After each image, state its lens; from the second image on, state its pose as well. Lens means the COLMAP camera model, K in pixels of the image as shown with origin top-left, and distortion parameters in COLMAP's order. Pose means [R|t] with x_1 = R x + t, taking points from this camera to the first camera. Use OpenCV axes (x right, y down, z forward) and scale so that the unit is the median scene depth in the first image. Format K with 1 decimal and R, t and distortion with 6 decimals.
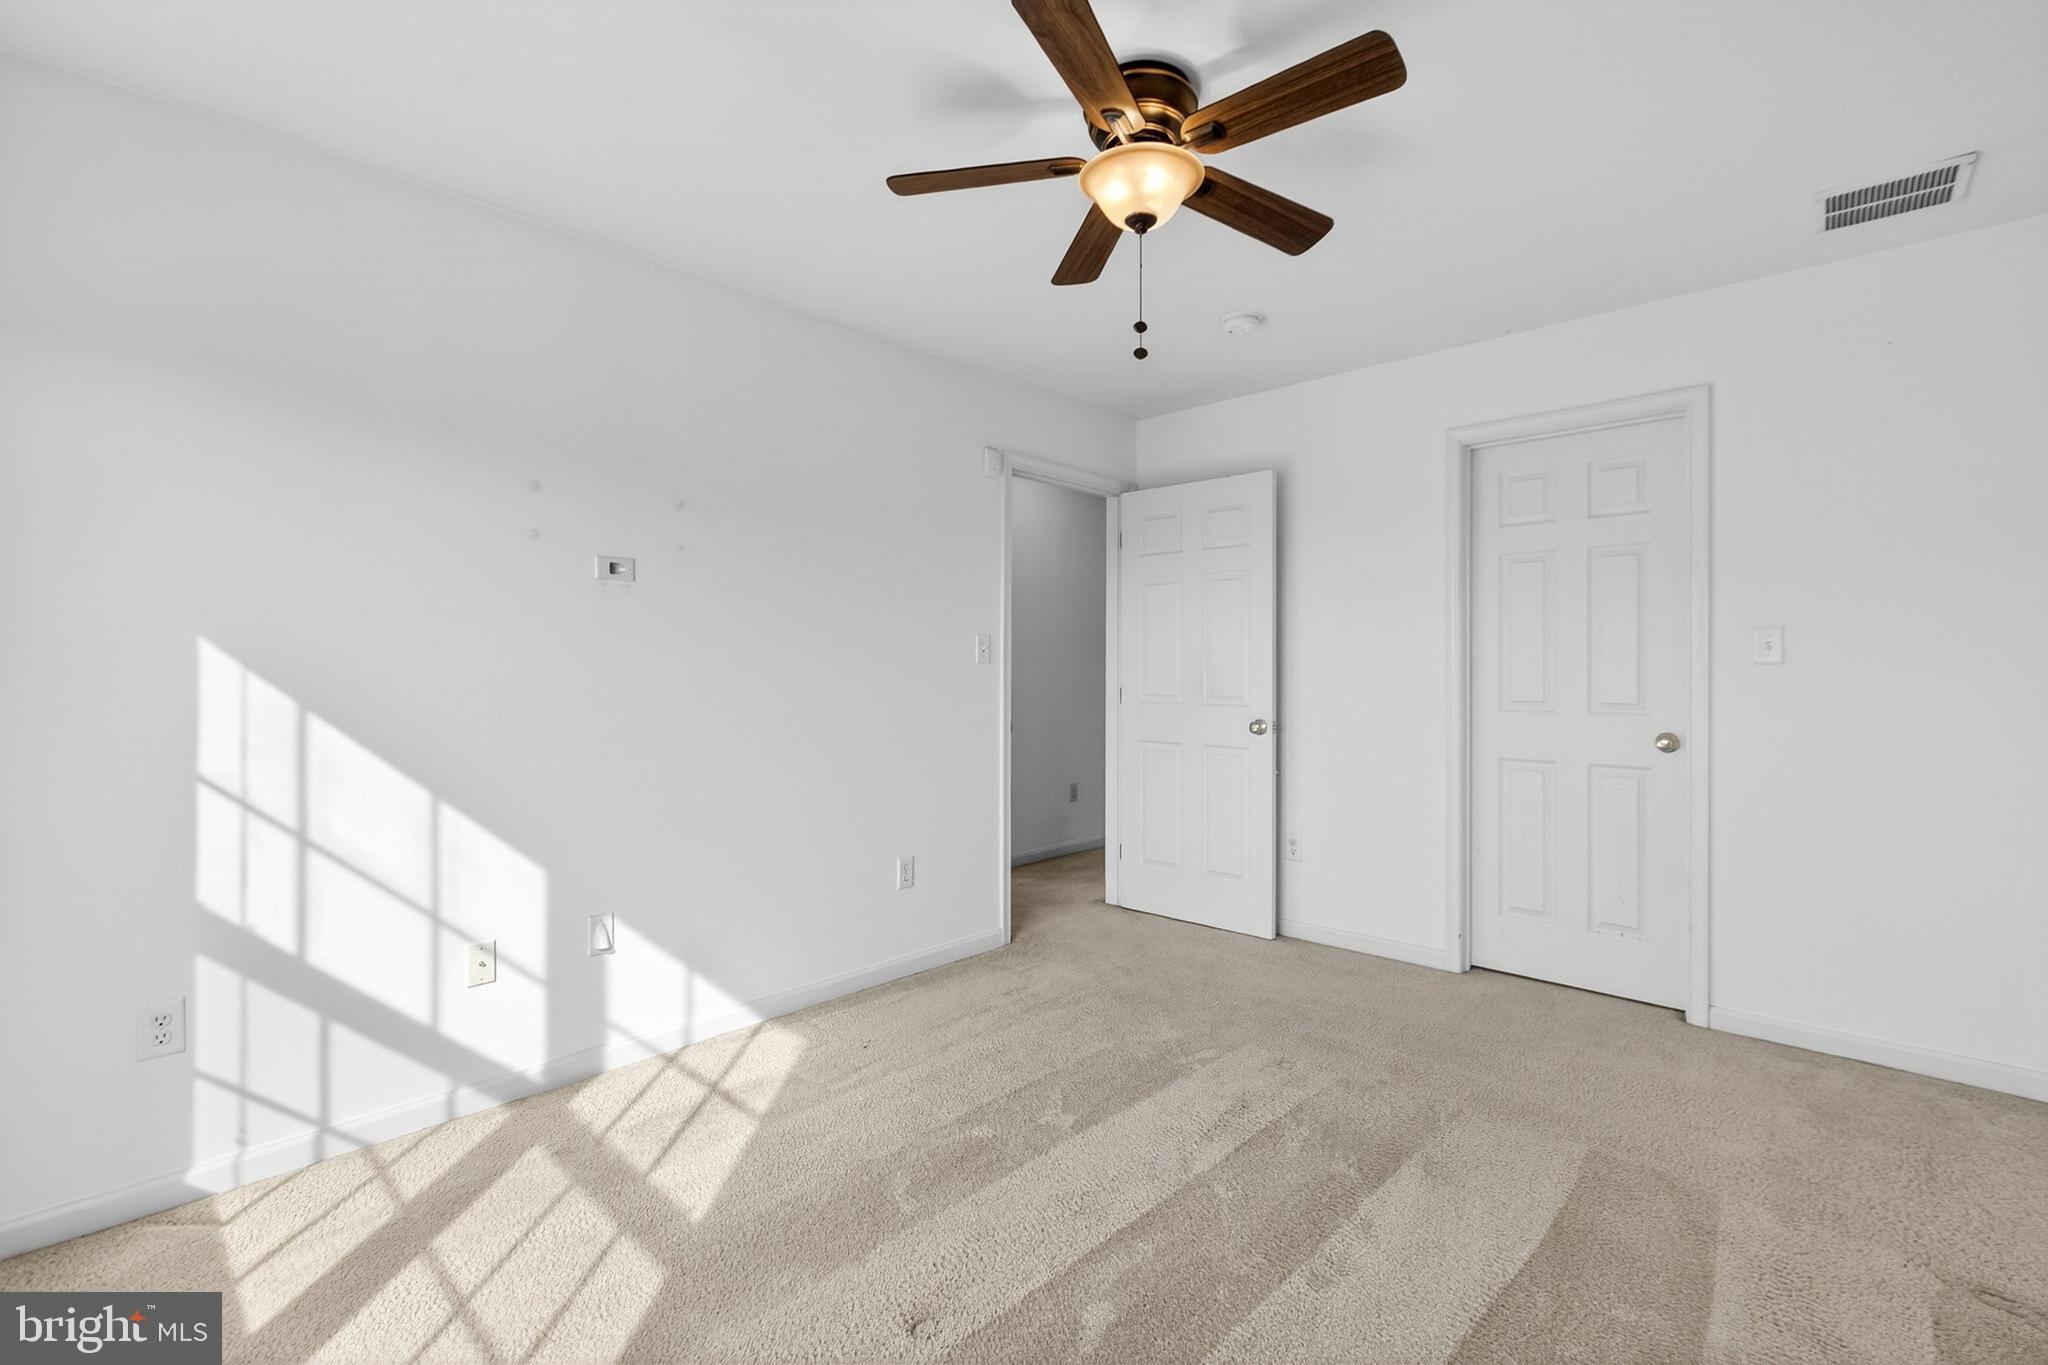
lens RADIAL K [[921.7, 0, 1022.0], [0, 921.7, 682.4], [0, 0, 1]] dist [-0.003549, -0.000165]
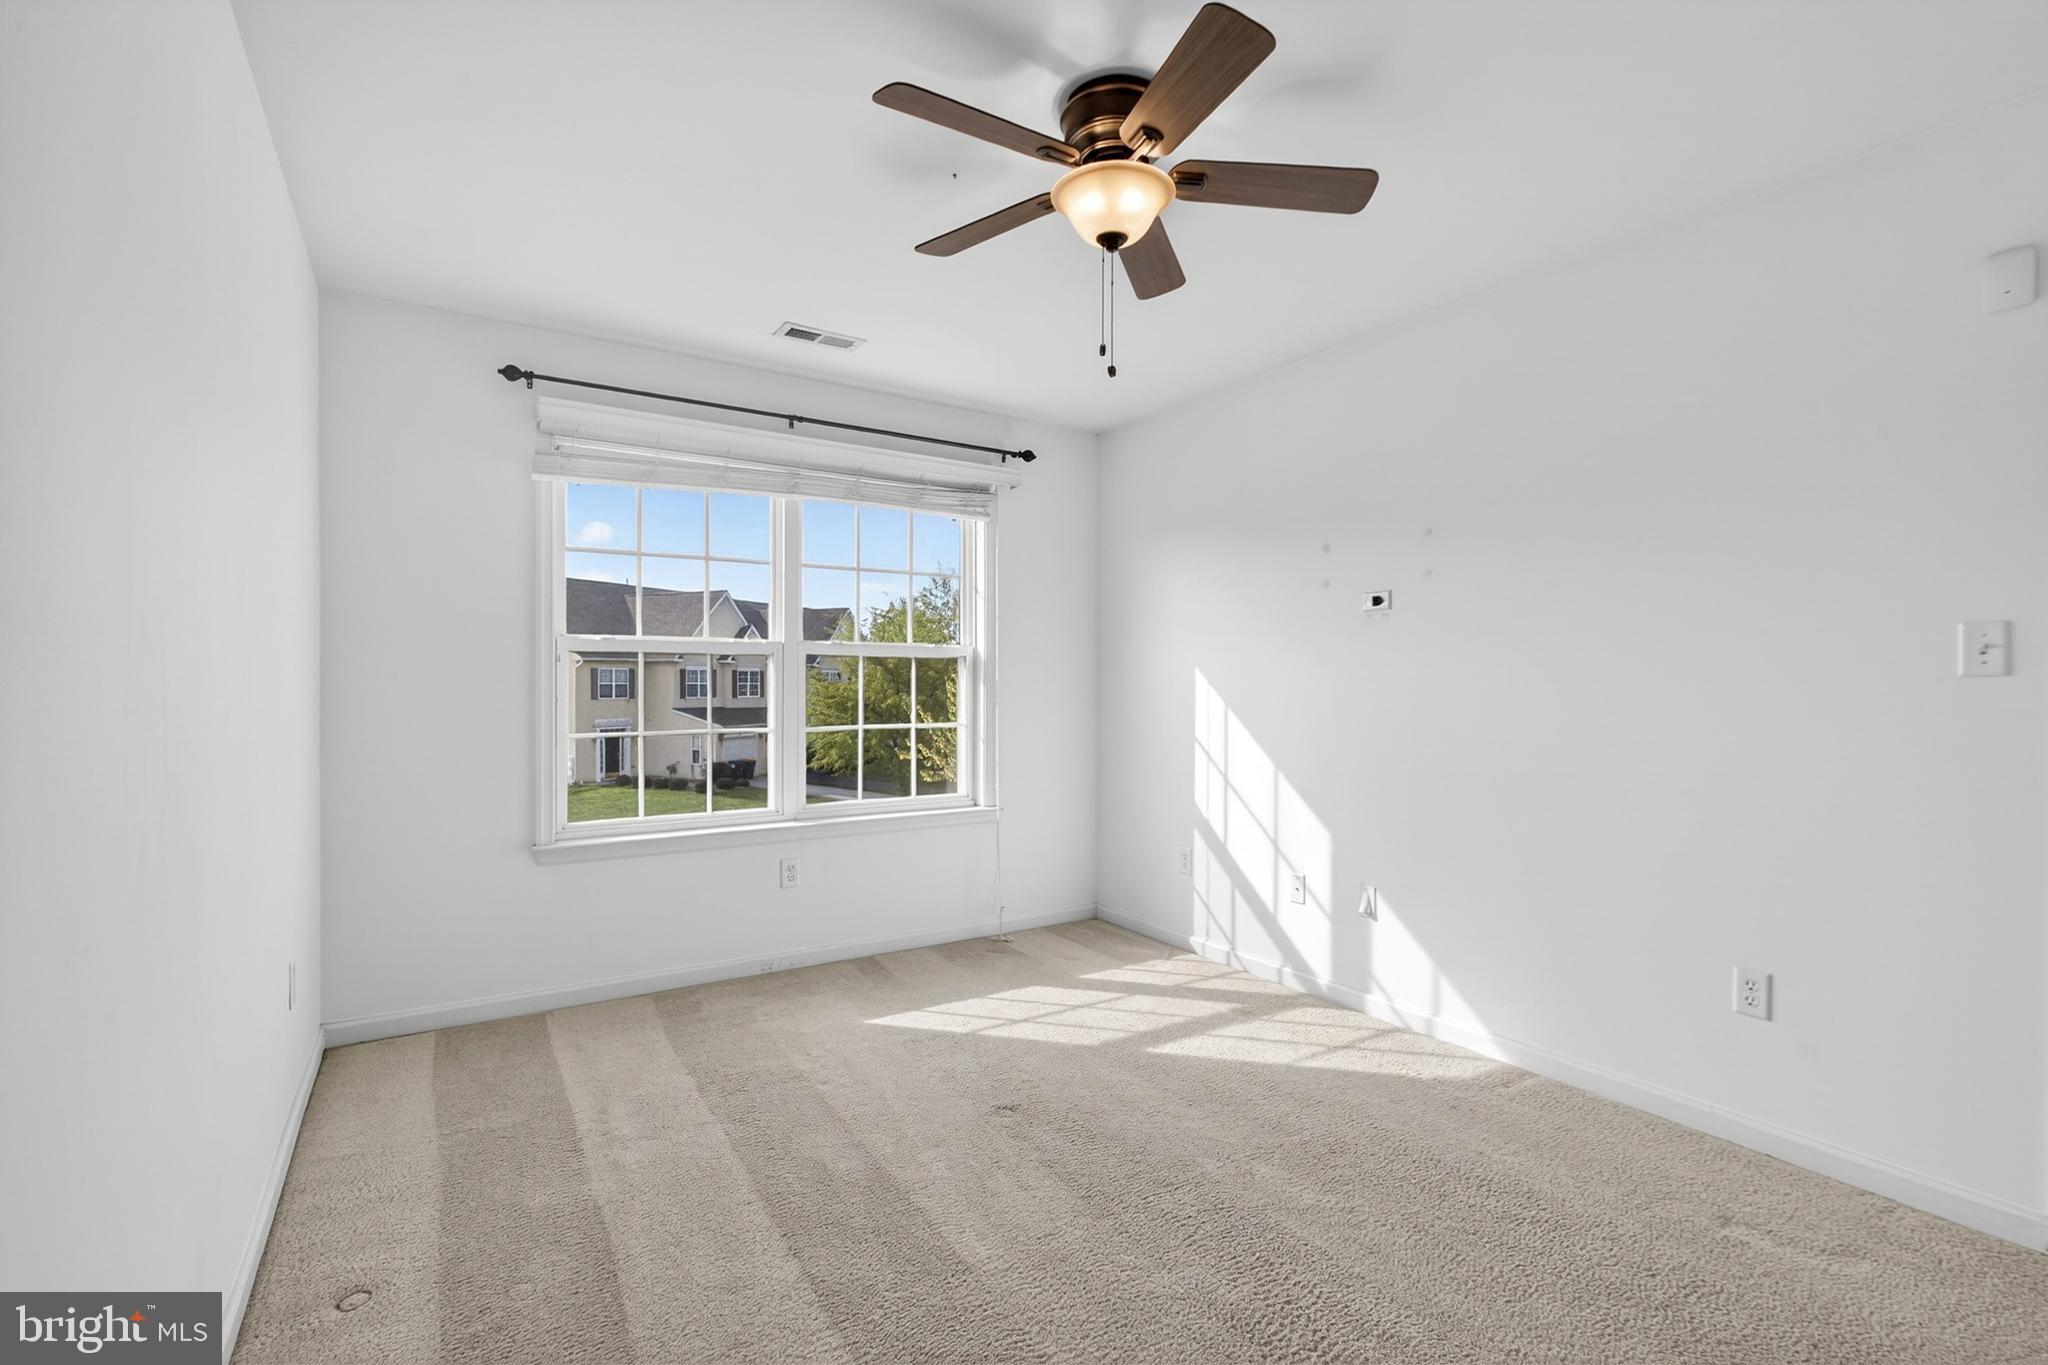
lens RADIAL K [[921.7, 0, 1021.7], [0, 921.7, 676.2], [0, 0, 1]] dist [-0.003549, -0.000165]
pose [[-0.246783, -0.001424, -0.969070, 1.029646], [-0.008630, 0.999962, 0.000729, -0.026800], [0.969032, 0.008543, -0.246786, 1.042504]]
